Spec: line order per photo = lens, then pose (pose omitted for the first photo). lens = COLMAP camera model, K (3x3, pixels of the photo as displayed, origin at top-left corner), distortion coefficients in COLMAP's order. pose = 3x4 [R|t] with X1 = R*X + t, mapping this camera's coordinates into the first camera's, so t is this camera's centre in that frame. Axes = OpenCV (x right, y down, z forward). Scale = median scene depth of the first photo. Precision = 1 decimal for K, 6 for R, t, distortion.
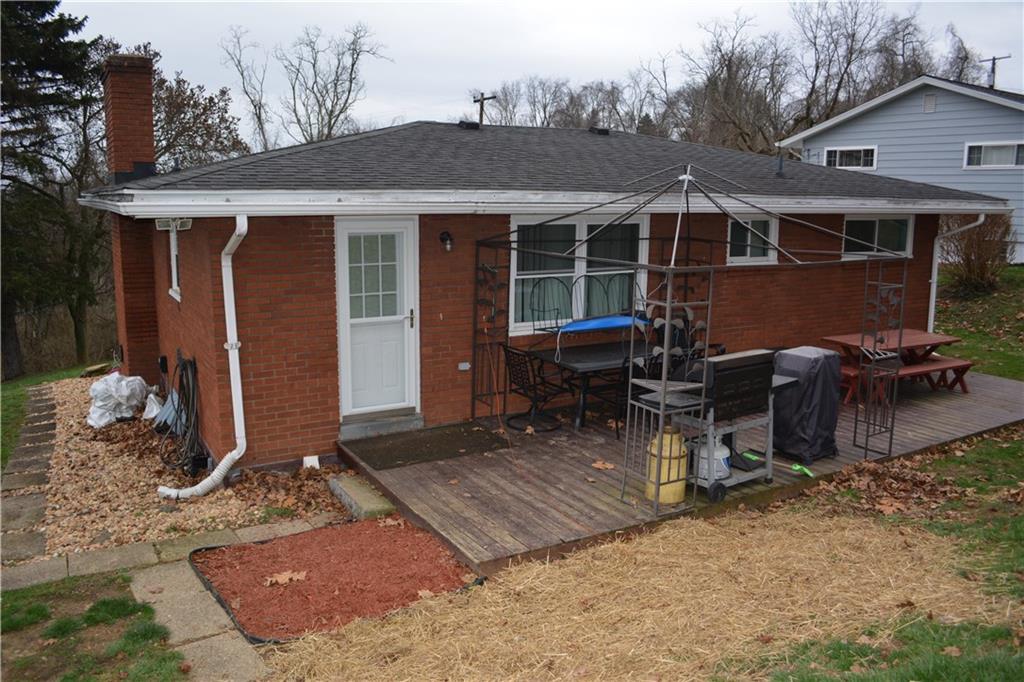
lens RADIAL K [[806.4, 0, 513.3], [0, 806.4, 341.9], [0, 0, 1]] dist [-0.082375, 0.015791]
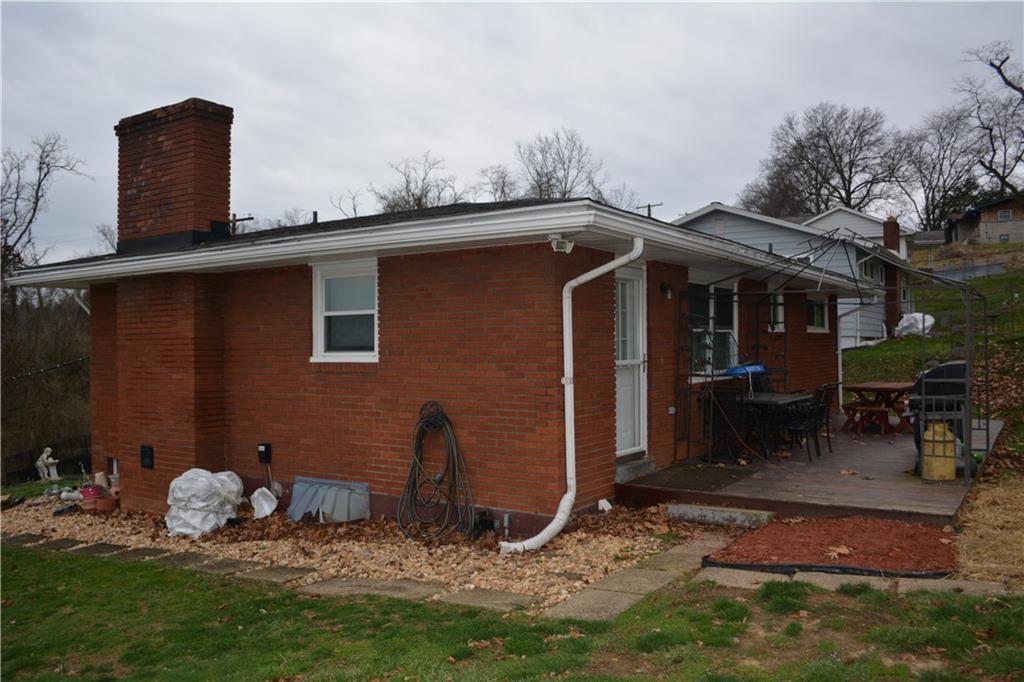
lens RADIAL K [[841.7, 0, 513.0], [0, 841.7, 341.5], [0, 0, 1]] dist [-0.062099, -0.001752]
pose [[0.898367, -0.016611, 0.438930, -0.632374], [0.096528, 0.982323, -0.160389, 0.085176], [-0.428507, 0.186457, 0.884090, 0.085864]]
